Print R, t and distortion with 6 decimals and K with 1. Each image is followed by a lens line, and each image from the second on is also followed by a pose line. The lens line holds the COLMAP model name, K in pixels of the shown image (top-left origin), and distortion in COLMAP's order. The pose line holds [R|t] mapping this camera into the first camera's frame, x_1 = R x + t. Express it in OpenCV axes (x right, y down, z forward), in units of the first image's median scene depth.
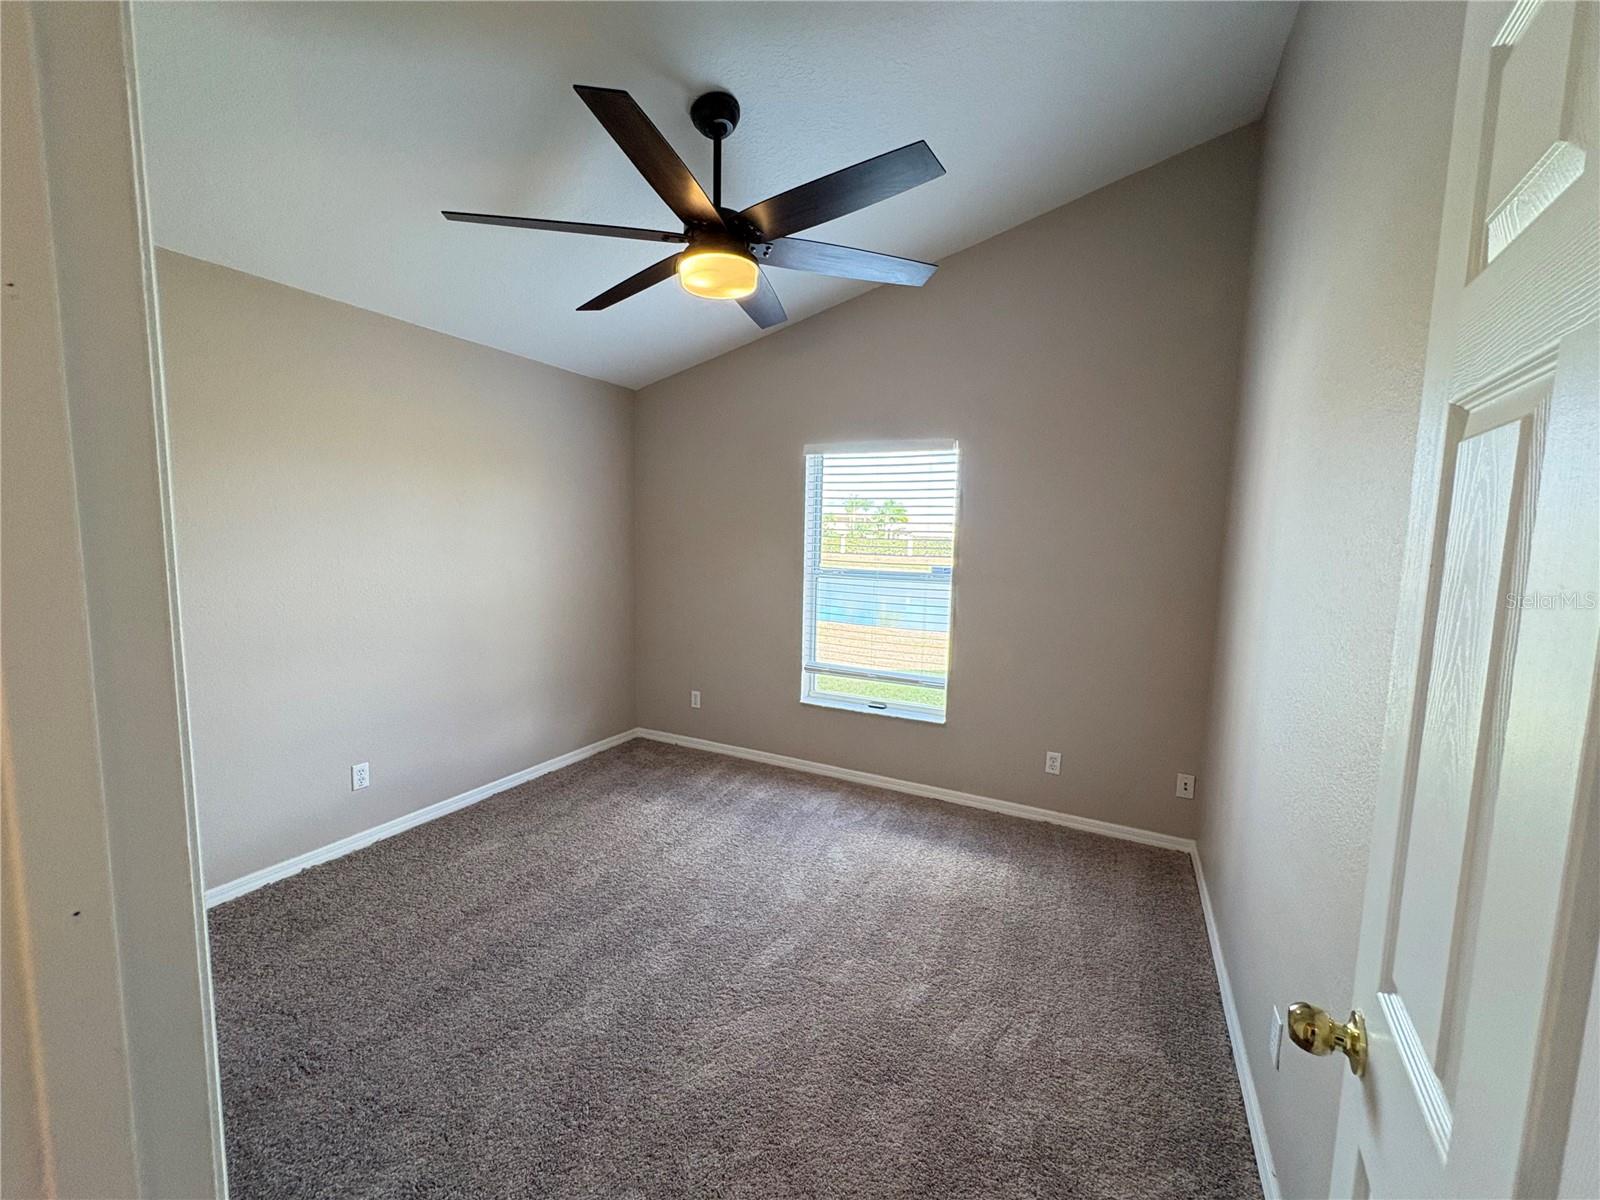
lens RADIAL K [[642.1, 0, 798.4], [0, 642.1, 603.4], [0, 0, 1]] dist [-0.003277, -0.000100]
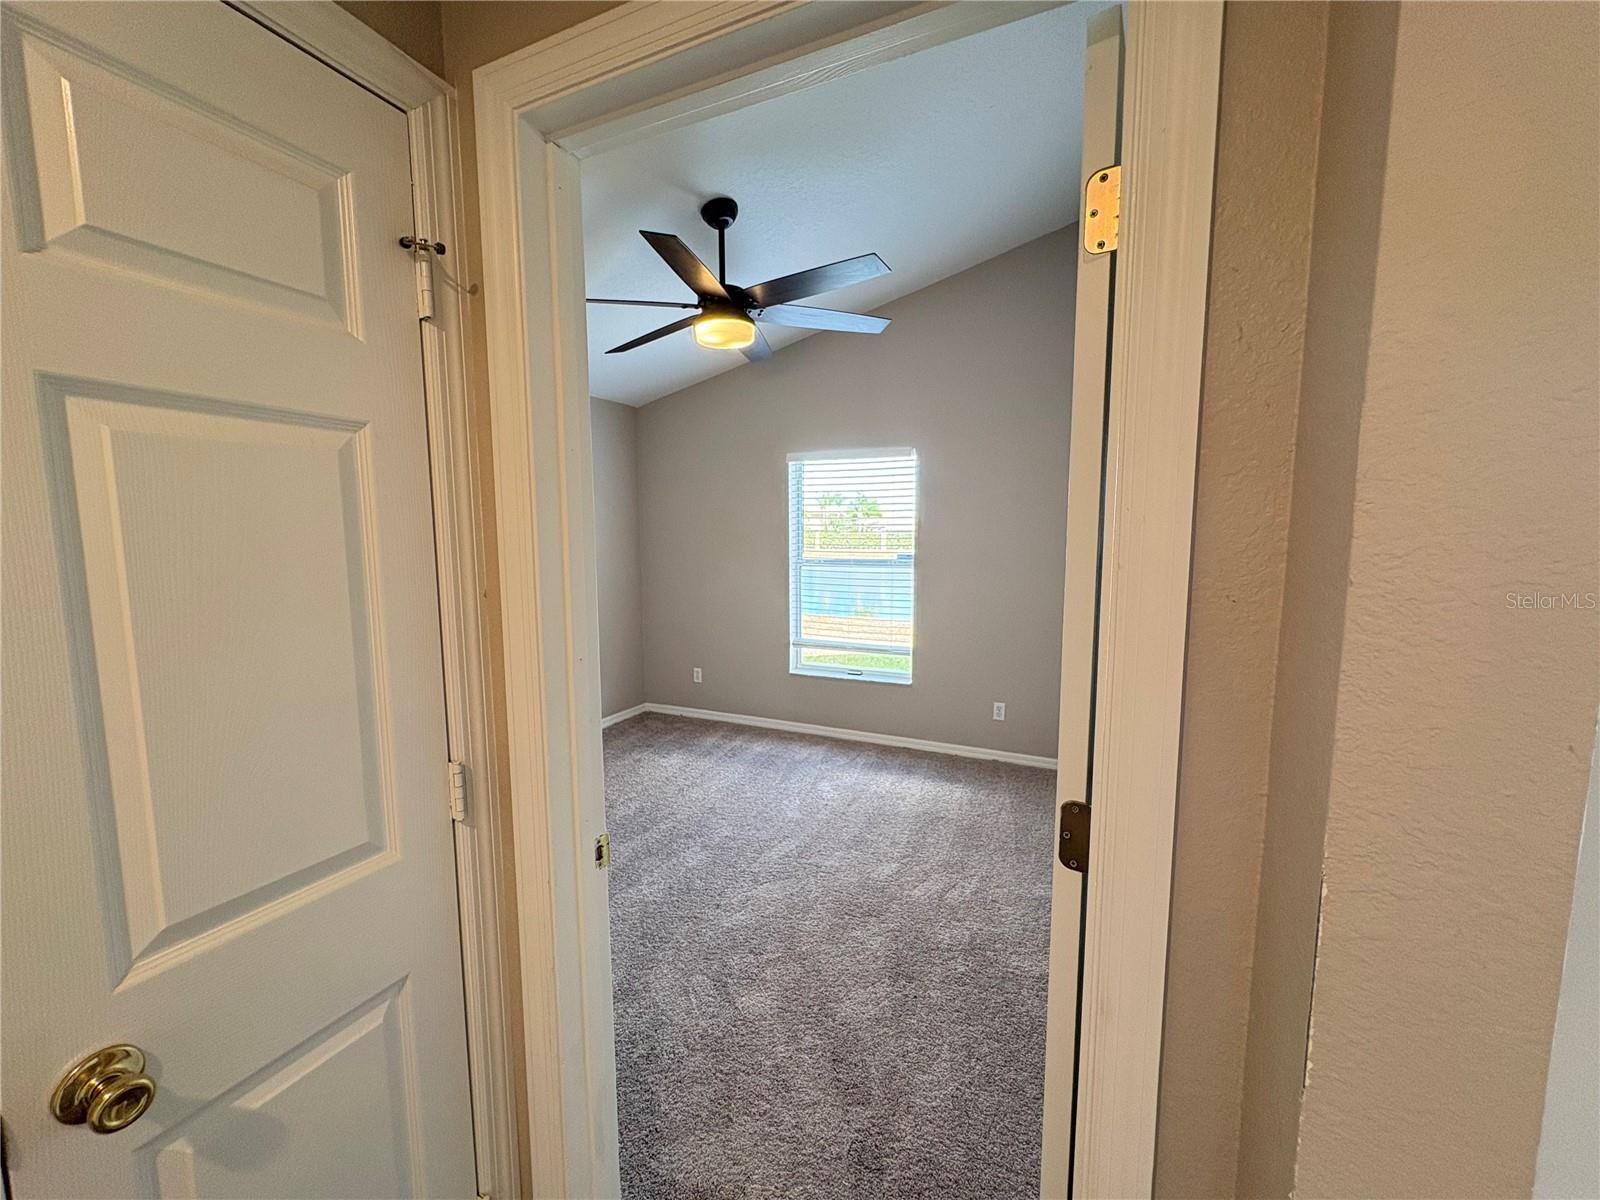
lens RADIAL K [[642.1, 0, 802.8], [0, 642.1, 597.6], [0, 0, 1]] dist [-0.003277, -0.000100]
pose [[0.998652, -0.027555, 0.043993, -0.028983], [0.027733, 0.999609, -0.003444, 0.029847], [-0.043881, 0.004659, 0.999026, -0.243973]]
